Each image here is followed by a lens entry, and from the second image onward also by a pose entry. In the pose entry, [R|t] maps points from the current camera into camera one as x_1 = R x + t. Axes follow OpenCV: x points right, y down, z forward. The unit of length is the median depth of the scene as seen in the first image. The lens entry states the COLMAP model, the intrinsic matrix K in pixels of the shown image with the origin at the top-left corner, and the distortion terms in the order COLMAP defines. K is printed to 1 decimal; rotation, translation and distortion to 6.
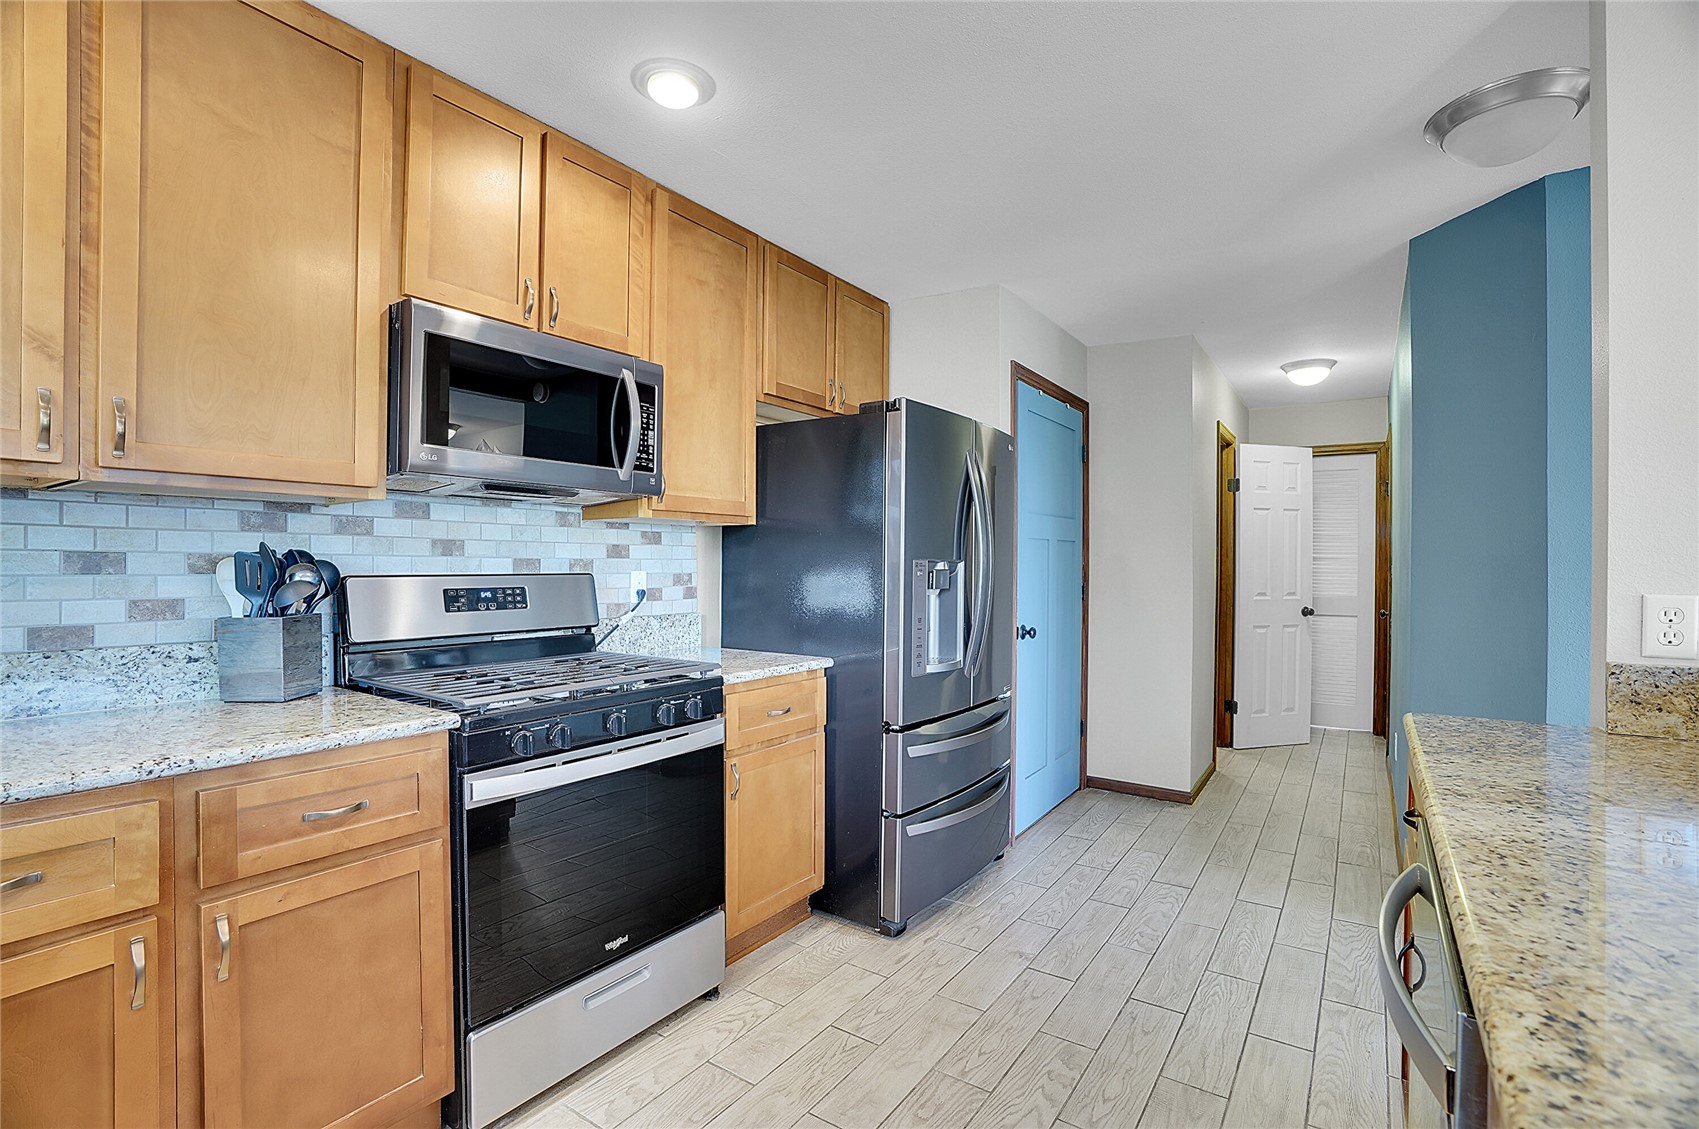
lens RADIAL K [[786.5, 0, 848.1], [0, 786.5, 568.4], [0, 0, 1]] dist [-0.077163, 0.031358]
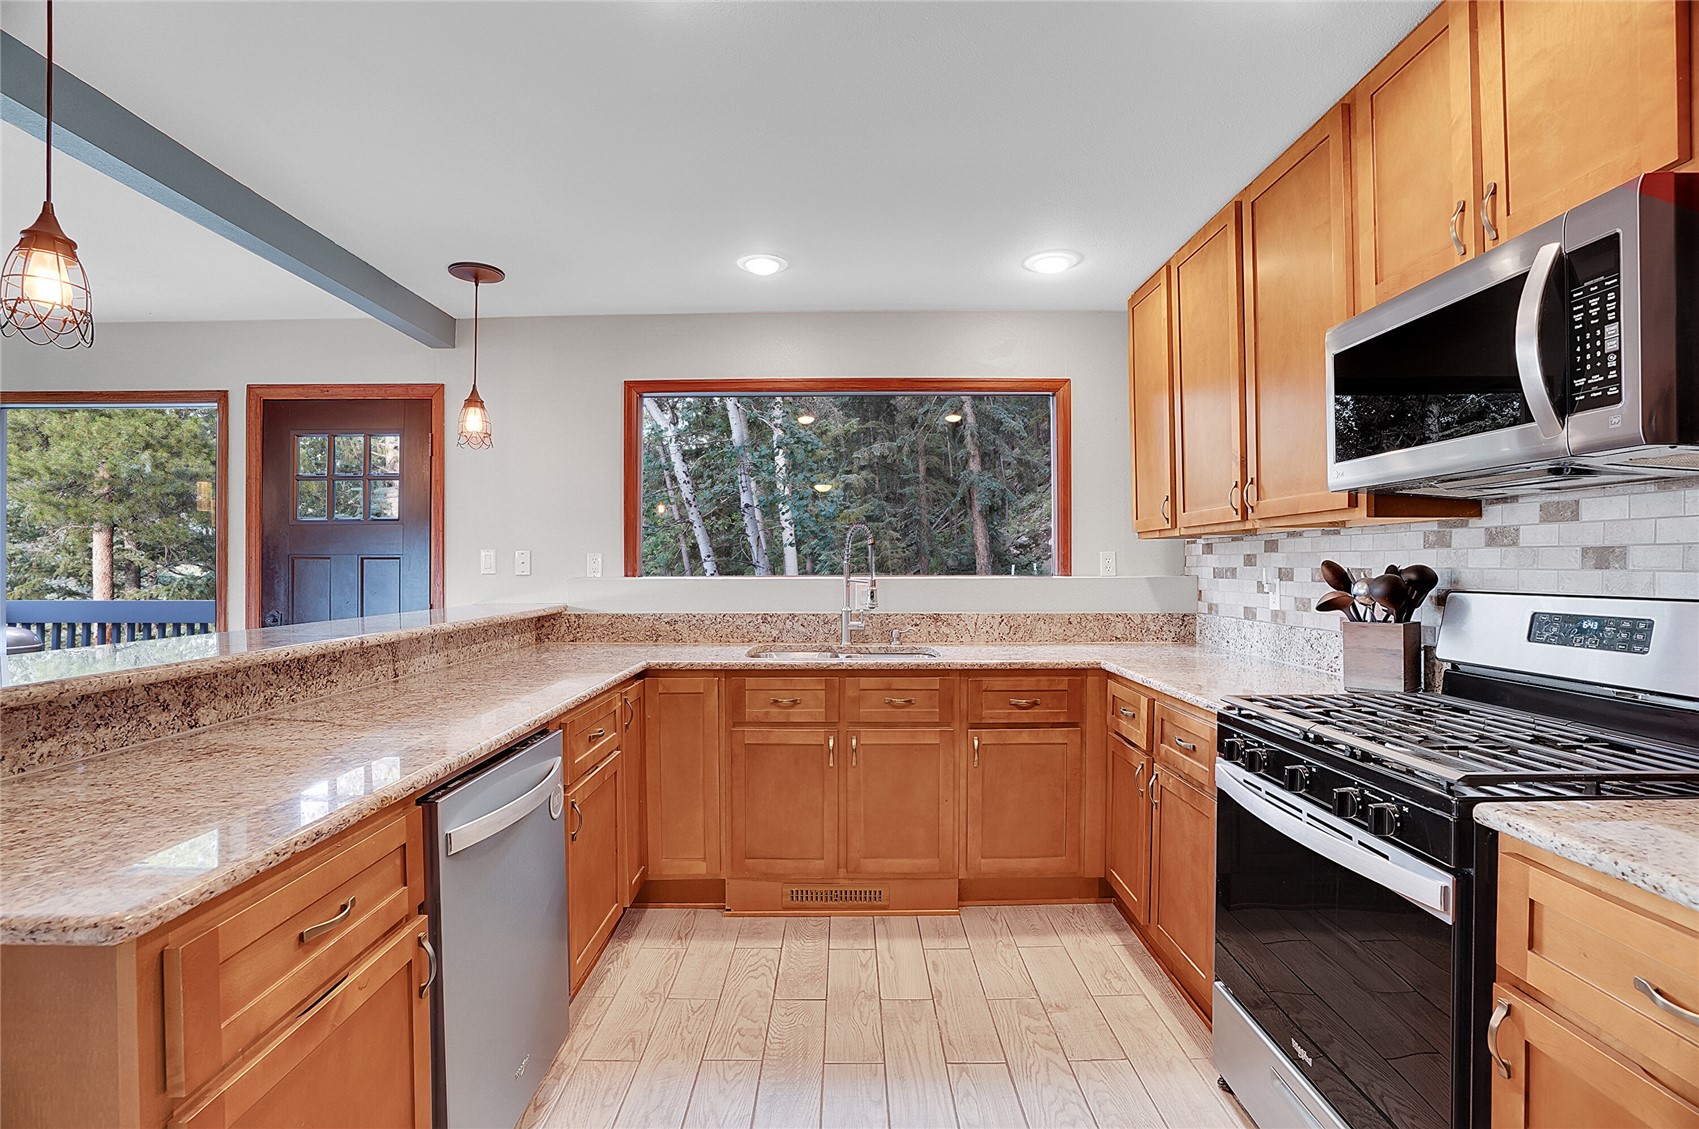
lens RADIAL K [[786.5, 0, 848.1], [0, 786.5, 568.4], [0, 0, 1]] dist [-0.077163, 0.031358]
pose [[-0.825669, -0.000402, -0.564155, 0.456004], [-0.004320, 0.999975, 0.005611, -0.017761], [0.564139, 0.007070, -0.825650, 1.176468]]
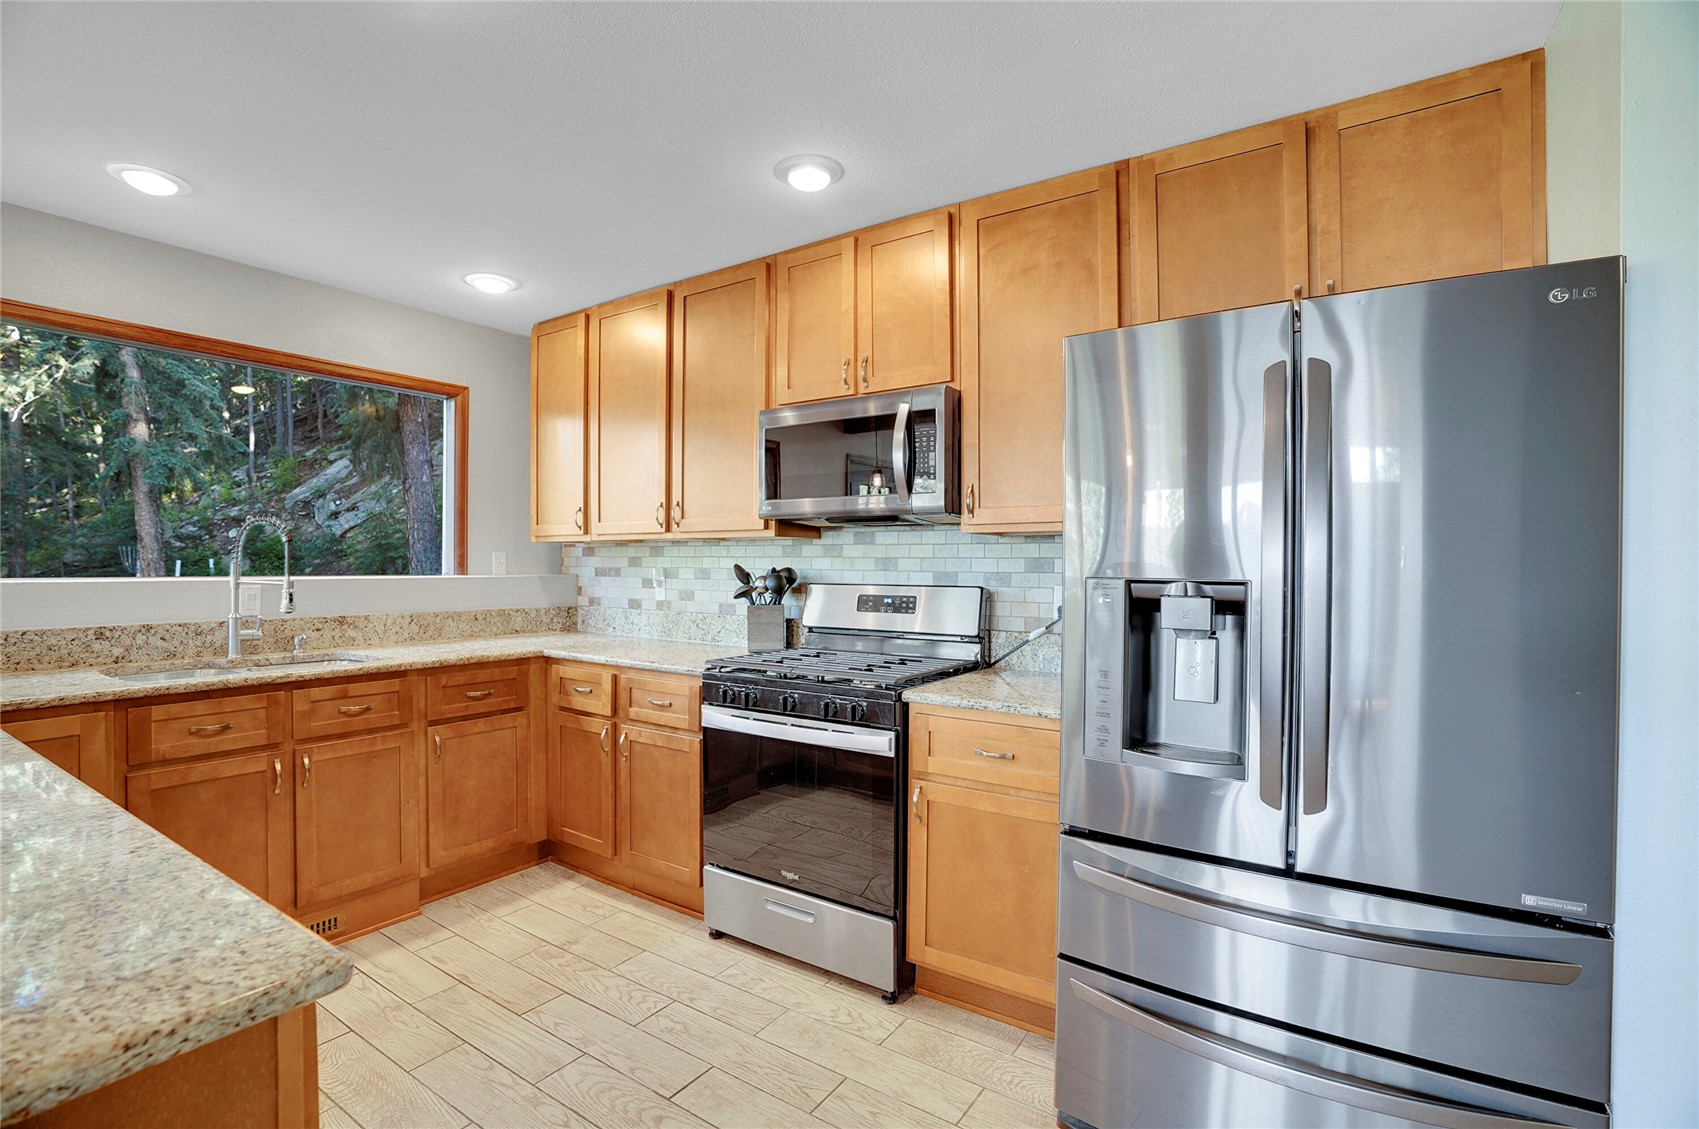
lens RADIAL K [[786.5, 0, 848.1], [0, 786.5, 568.4], [0, 0, 1]] dist [-0.077163, 0.031358]
pose [[0.004782, 0.001515, -0.999987, 0.841032], [-0.010754, 0.999941, 0.001464, -0.020852], [0.999931, 0.010747, 0.004798, 0.924810]]
